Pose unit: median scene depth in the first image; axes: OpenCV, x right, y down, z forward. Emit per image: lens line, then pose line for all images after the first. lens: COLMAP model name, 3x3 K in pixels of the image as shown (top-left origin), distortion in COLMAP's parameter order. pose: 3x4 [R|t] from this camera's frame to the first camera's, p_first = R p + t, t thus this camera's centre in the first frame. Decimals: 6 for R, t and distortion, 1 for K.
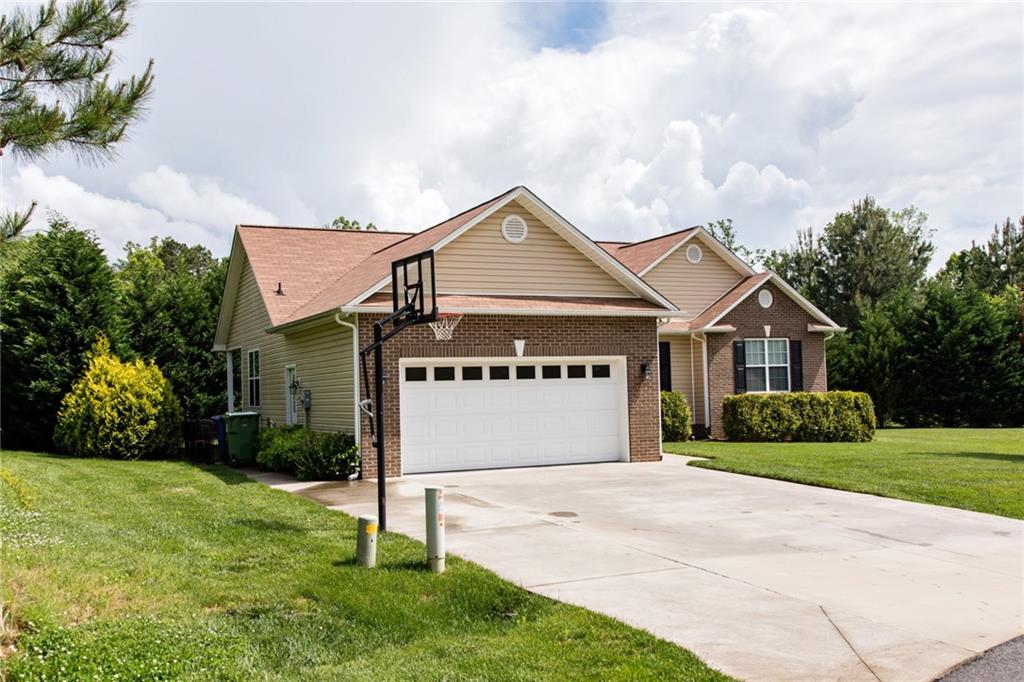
lens RADIAL K [[990.6, 0, 515.9], [0, 990.6, 334.5], [0, 0, 1]] dist [0.001507, 0.000000]
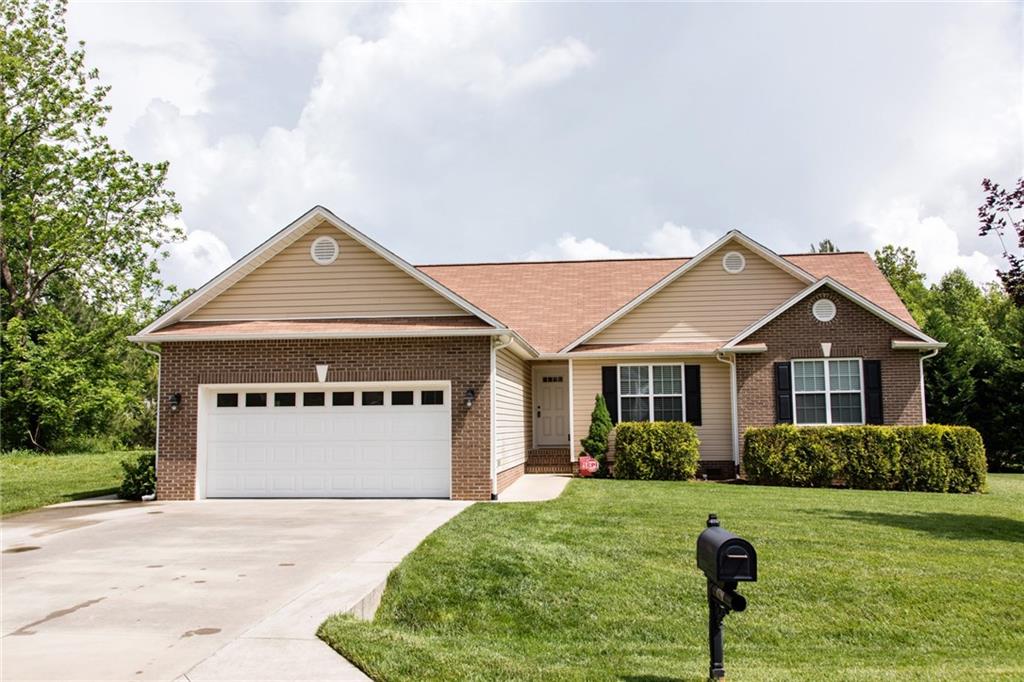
lens RADIAL K [[889.5, 0, 516.7], [0, 889.5, 336.4], [0, 0, 1]] dist [-0.010666, -0.011220]
pose [[0.857815, -0.034080, -0.512828, 0.430256], [0.016790, 0.999125, -0.038311, 0.009976], [0.513685, 0.024253, 0.857636, 0.251577]]
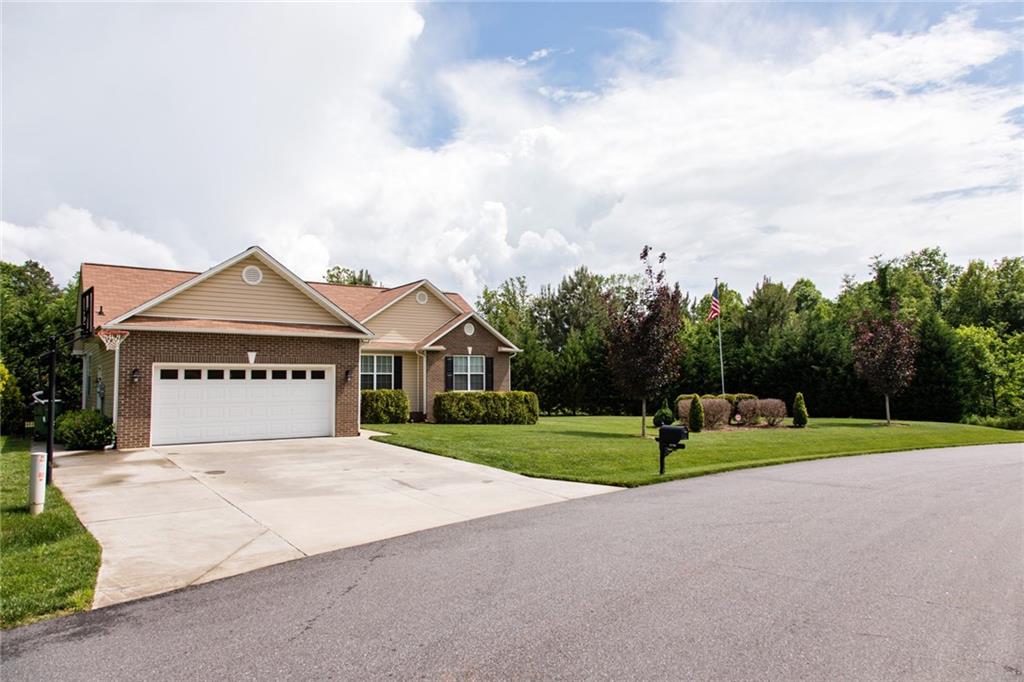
lens RADIAL K [[675.5, 0, 517.6], [0, 675.5, 338.6], [0, 0, 1]] dist [0.012575, -0.001123]
pose [[0.983009, 0.029281, 0.181209, 0.144727], [-0.026051, 0.999457, -0.020180, -0.002942], [-0.181701, 0.015117, 0.983238, -0.028595]]
